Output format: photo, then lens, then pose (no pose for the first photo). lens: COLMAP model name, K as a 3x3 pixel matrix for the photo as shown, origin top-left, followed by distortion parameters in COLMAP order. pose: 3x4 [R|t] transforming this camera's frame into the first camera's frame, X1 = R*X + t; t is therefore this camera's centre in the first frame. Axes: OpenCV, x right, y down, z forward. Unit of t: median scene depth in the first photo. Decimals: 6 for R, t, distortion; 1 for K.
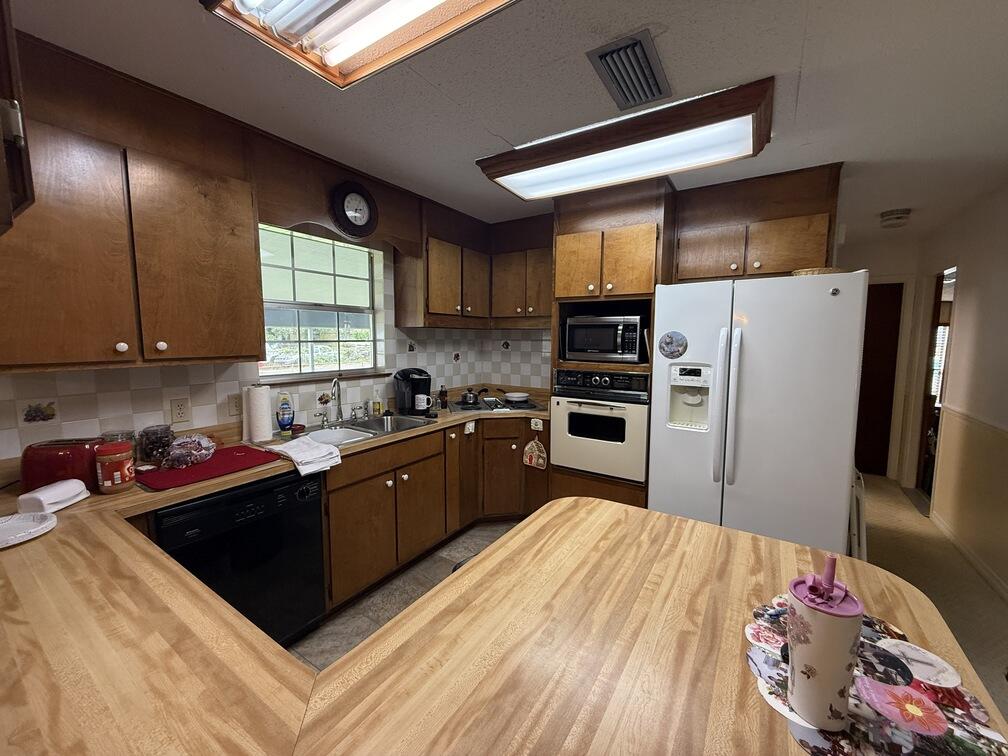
lens RADIAL K [[401.6, 0, 502.1], [0, 401.6, 376.4], [0, 0, 1]] dist [0.000108, 0.000019]
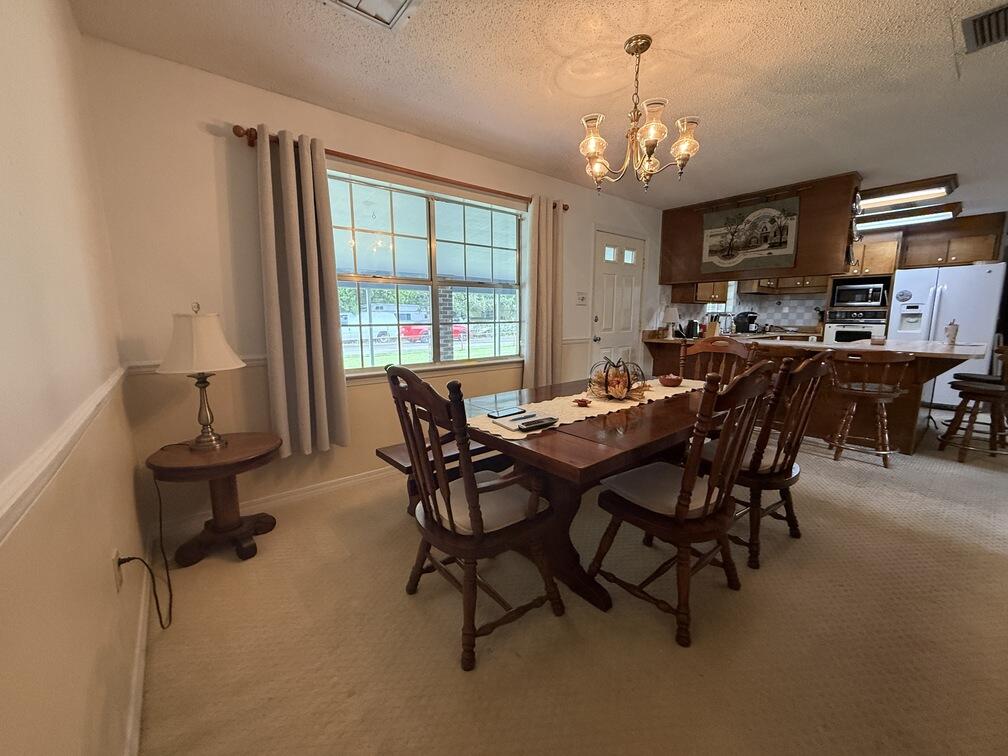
lens RADIAL K [[401.6, 0, 507.9], [0, 401.6, 380.0], [0, 0, 1]] dist [0.000108, 0.000019]
pose [[0.959635, 0.038934, -0.278540, -1.023751], [-0.018646, 0.997000, 0.075119, 0.251273], [0.280629, -0.066894, 0.957482, -1.759339]]
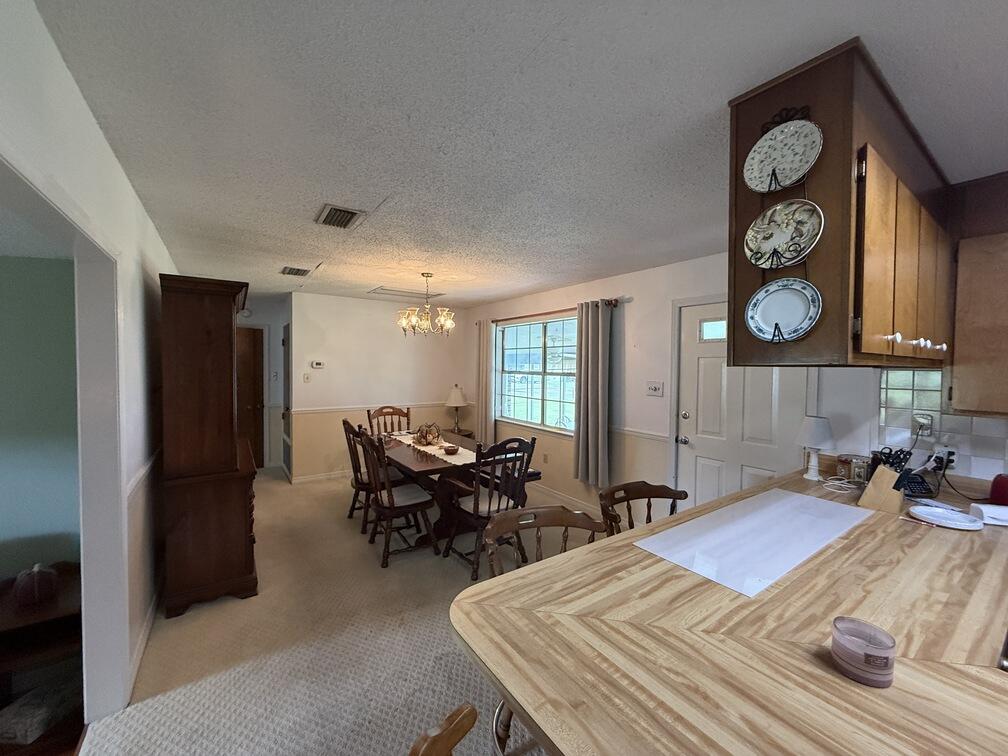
lens RADIAL K [[401.6, 0, 506.3], [0, 401.6, 375.6], [0, 0, 1]] dist [0.000108, 0.000019]
pose [[-0.366699, 0.010583, -0.930279, 0.383651], [-0.107004, 0.992820, 0.053473, -0.028064], [0.924165, 0.119152, -0.362934, -0.031033]]
